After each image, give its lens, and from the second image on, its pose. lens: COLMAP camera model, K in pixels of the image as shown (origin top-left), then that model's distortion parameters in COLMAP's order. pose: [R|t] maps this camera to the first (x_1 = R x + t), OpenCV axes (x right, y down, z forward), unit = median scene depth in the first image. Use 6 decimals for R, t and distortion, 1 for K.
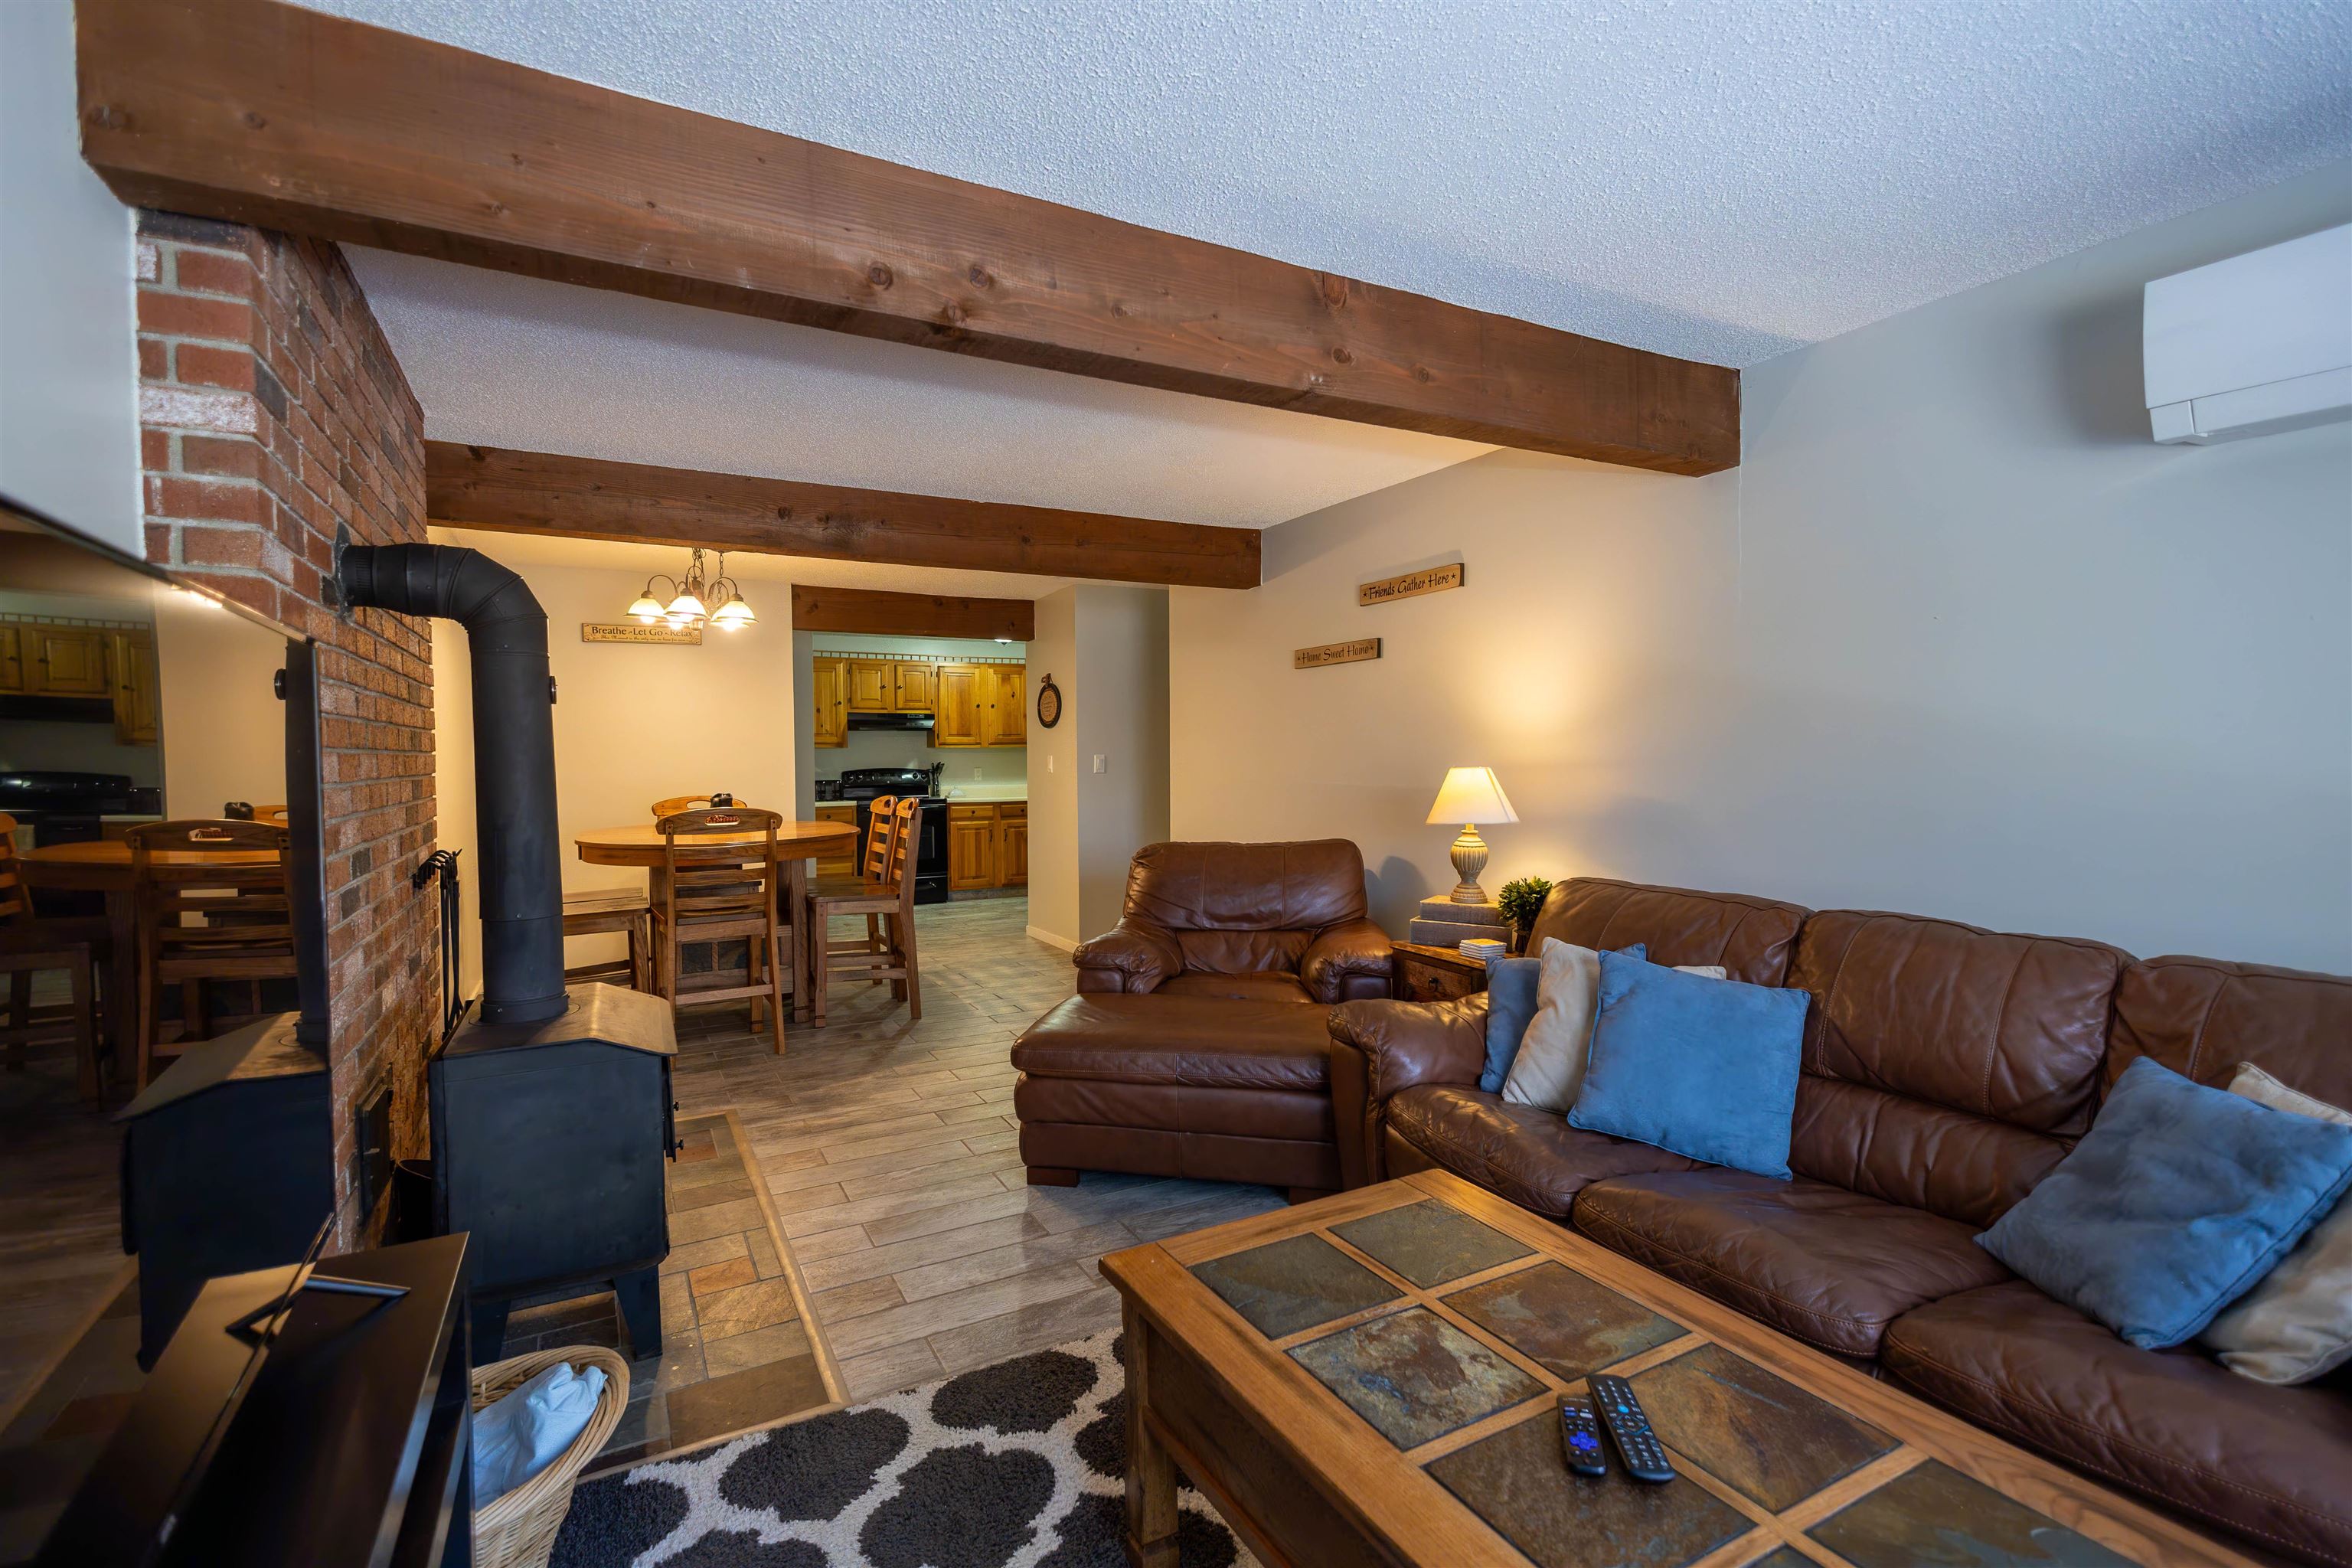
lens RADIAL K [[1084.6, 0, 1176.0], [0, 1084.6, 784.0], [0, 0, 1]] dist [0.014084, -0.000421]
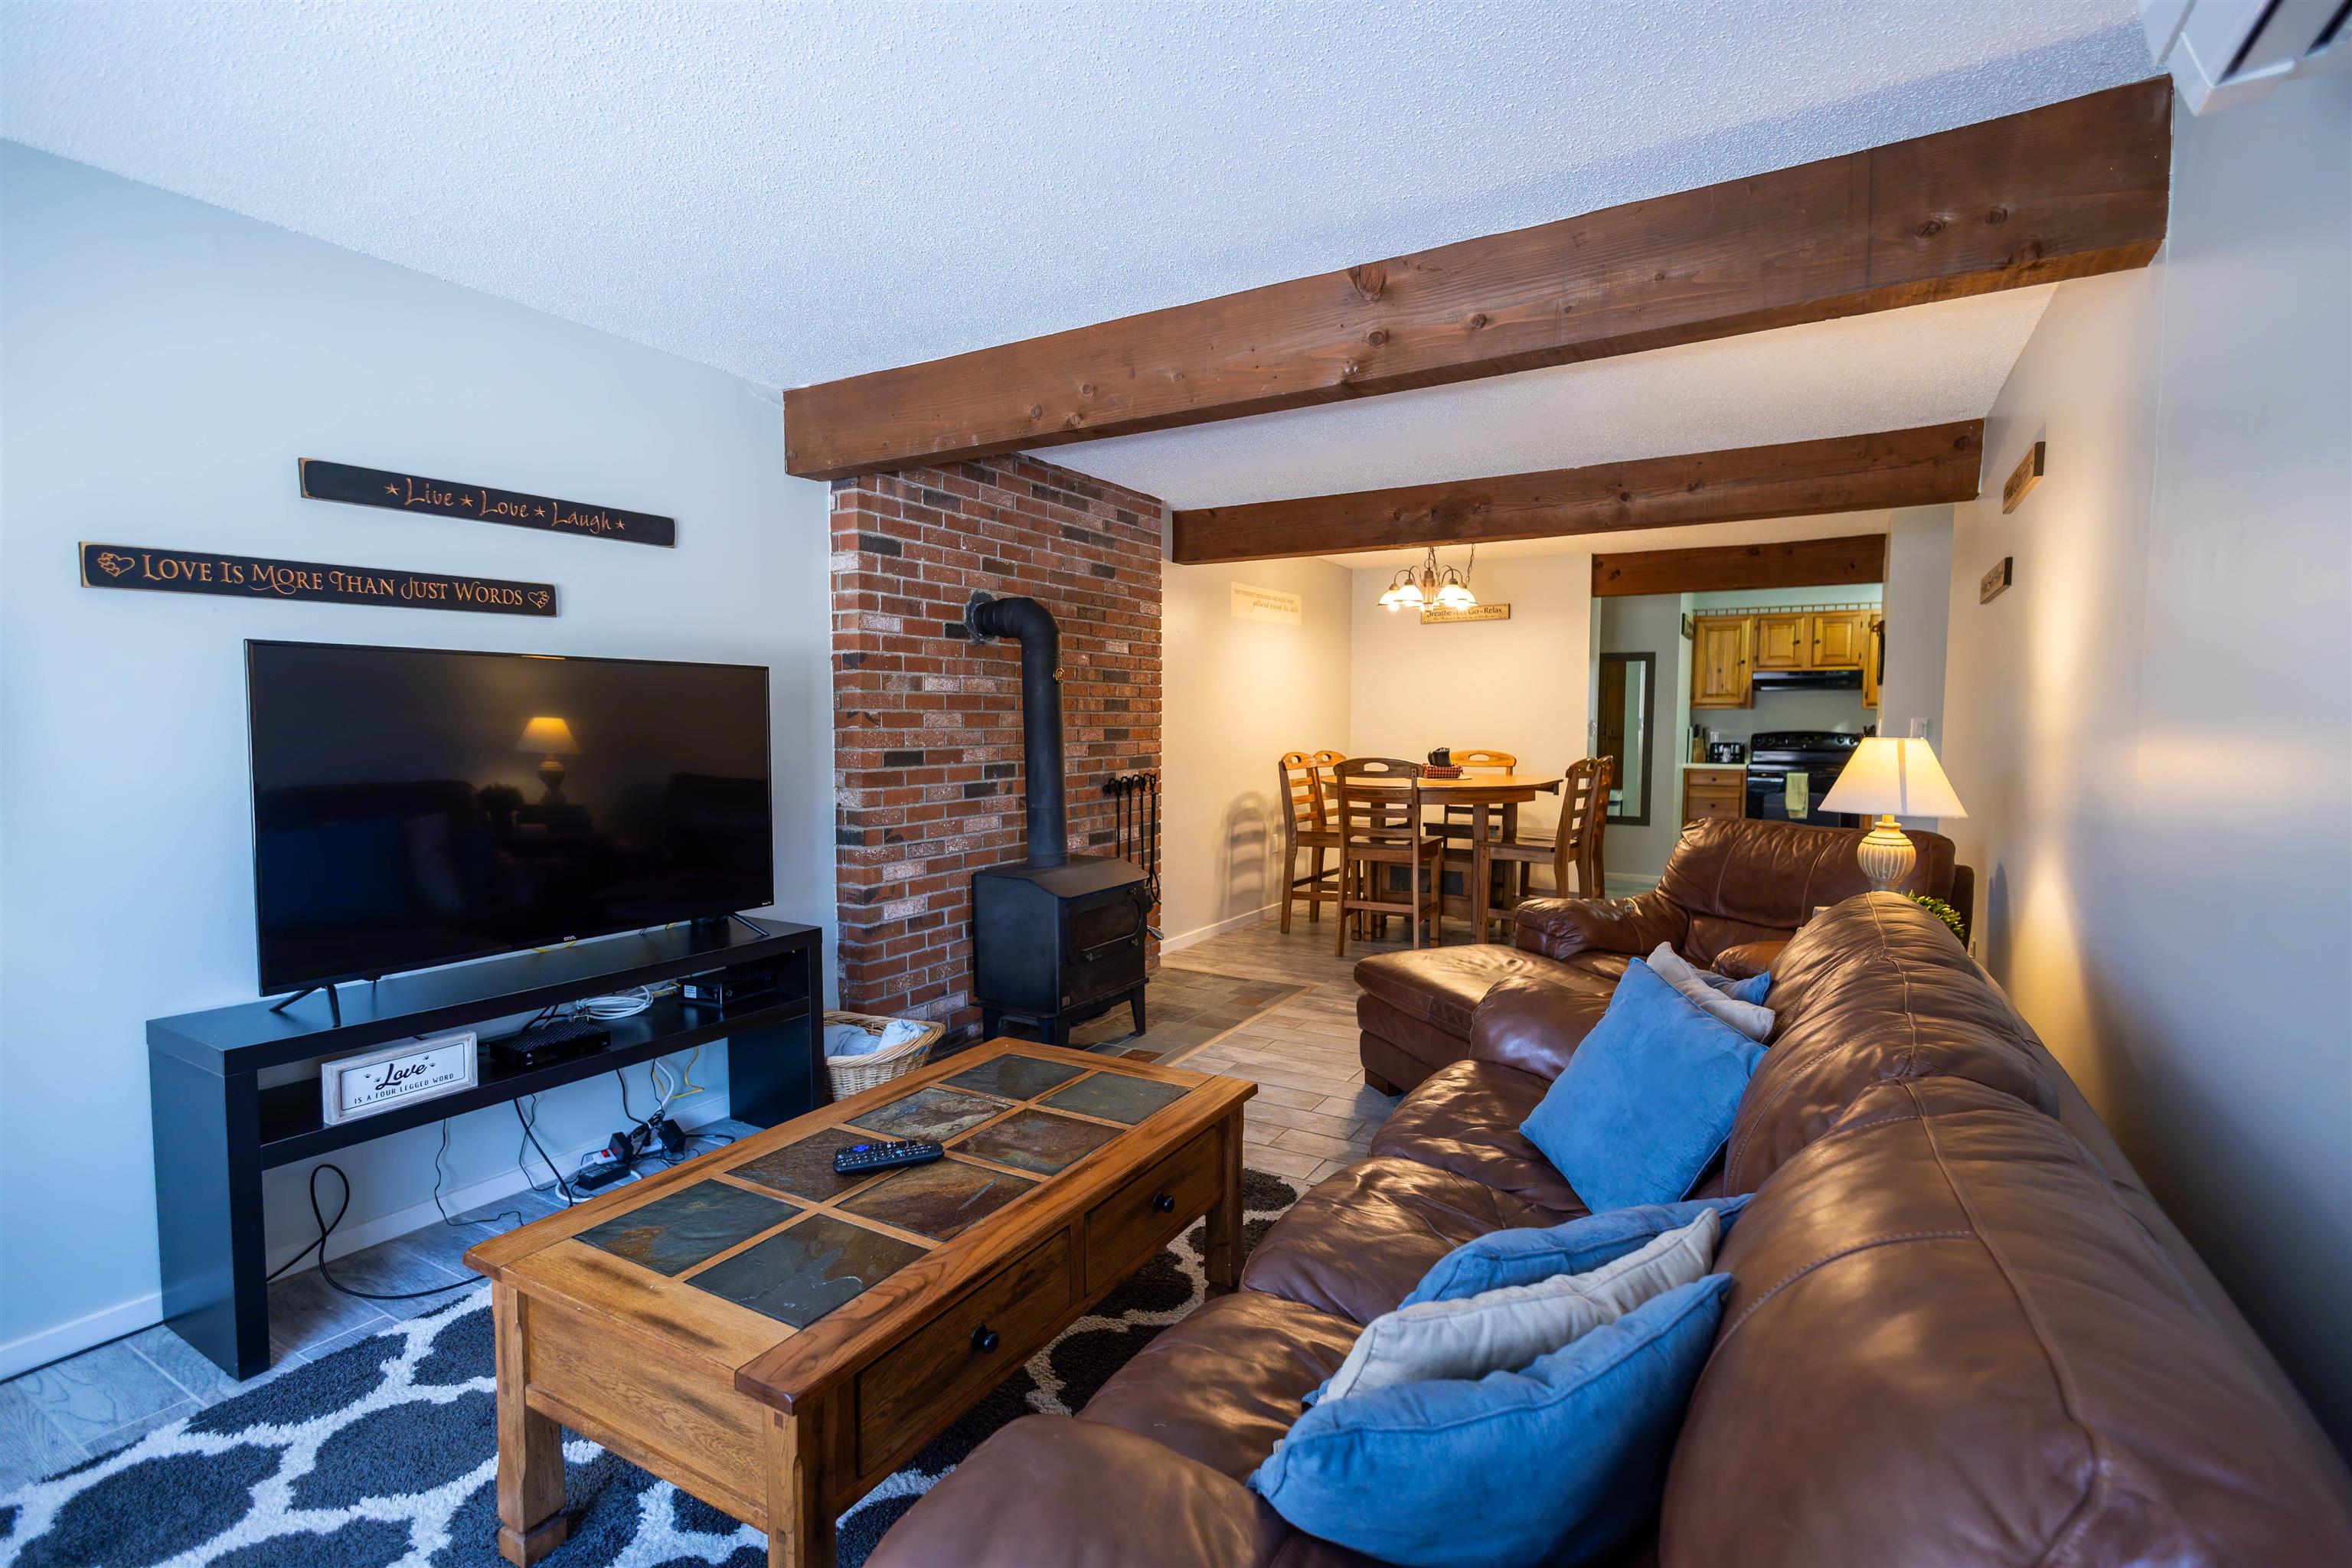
lens RADIAL K [[1082.8, 0, 1180.3], [0, 1082.8, 790.7], [0, 0, 1]] dist [0.007121, -0.000995]
pose [[0.517458, 0.066276, -0.853138, 0.472098], [-0.029178, 0.997783, 0.059816, -0.007240], [0.855211, -0.006060, 0.518245, 0.141548]]
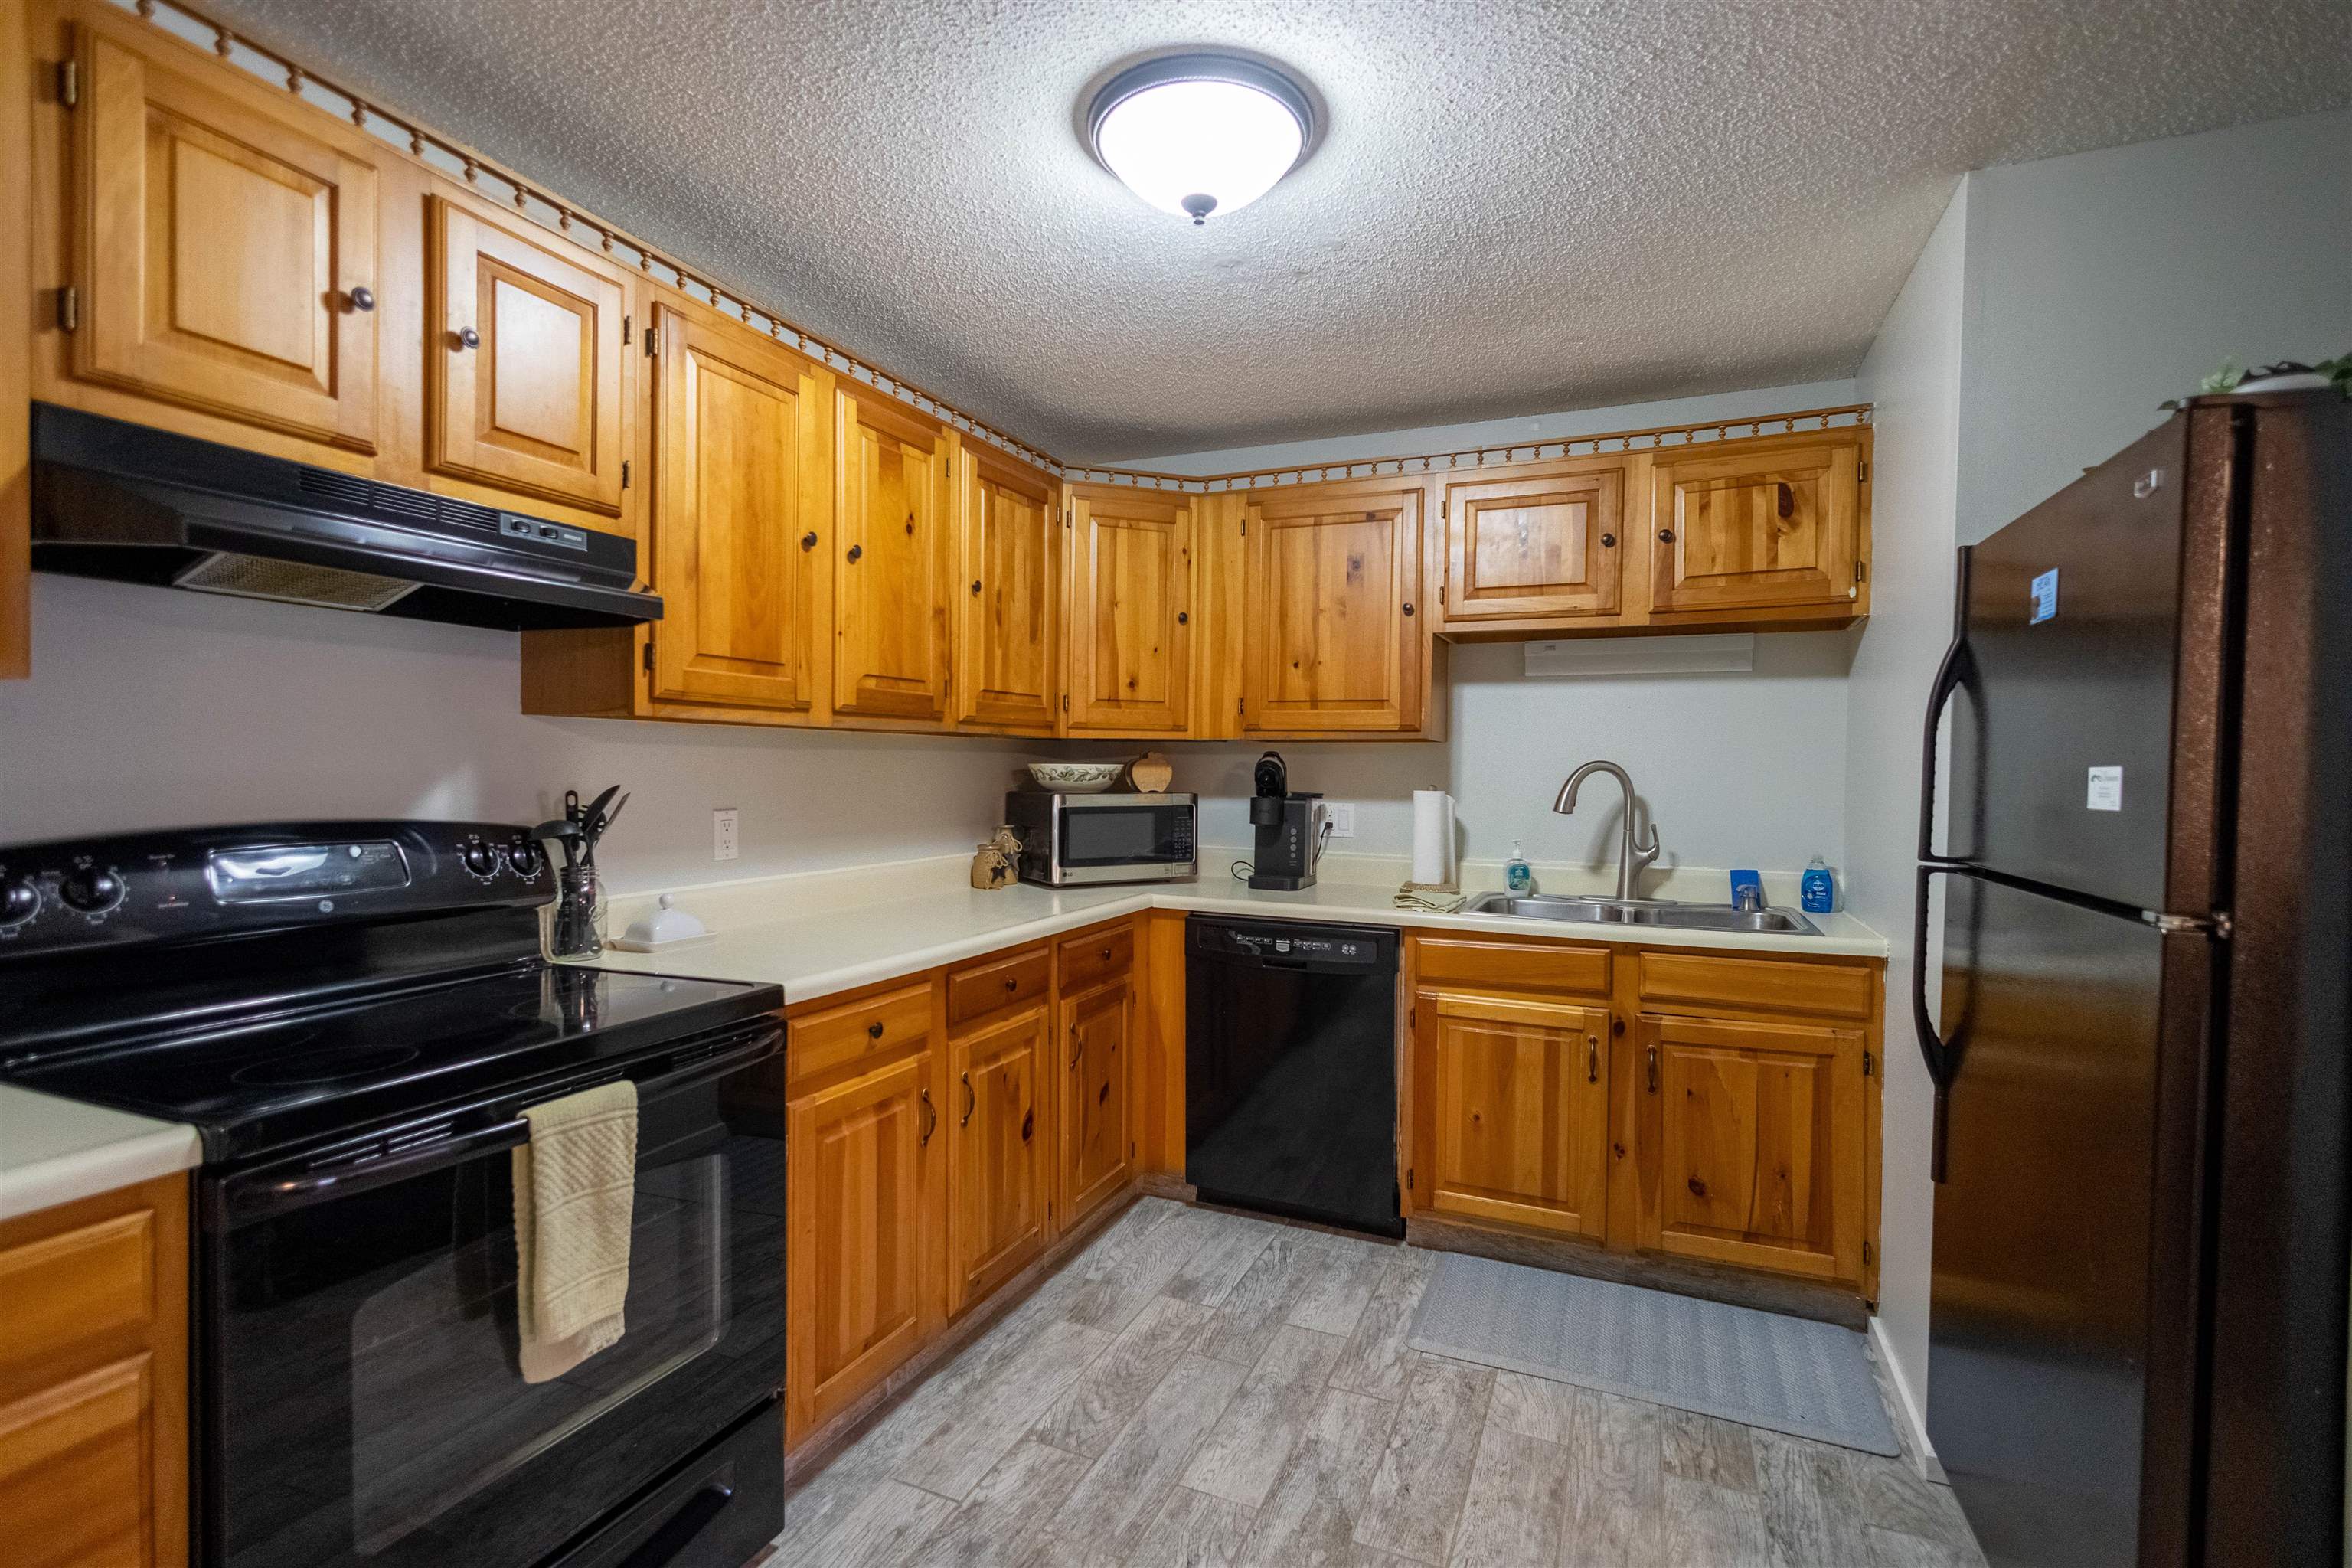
lens RADIAL K [[1074.7, 0, 1176.0], [0, 1074.7, 784.0], [0, 0, 1]] dist [0.009251, -0.000942]
pose [[0.785997, 0.007462, 0.618185, -0.507275], [-0.001545, 0.999948, -0.010107, -0.036465], [-0.618228, 0.006989, 0.785967, 1.505806]]
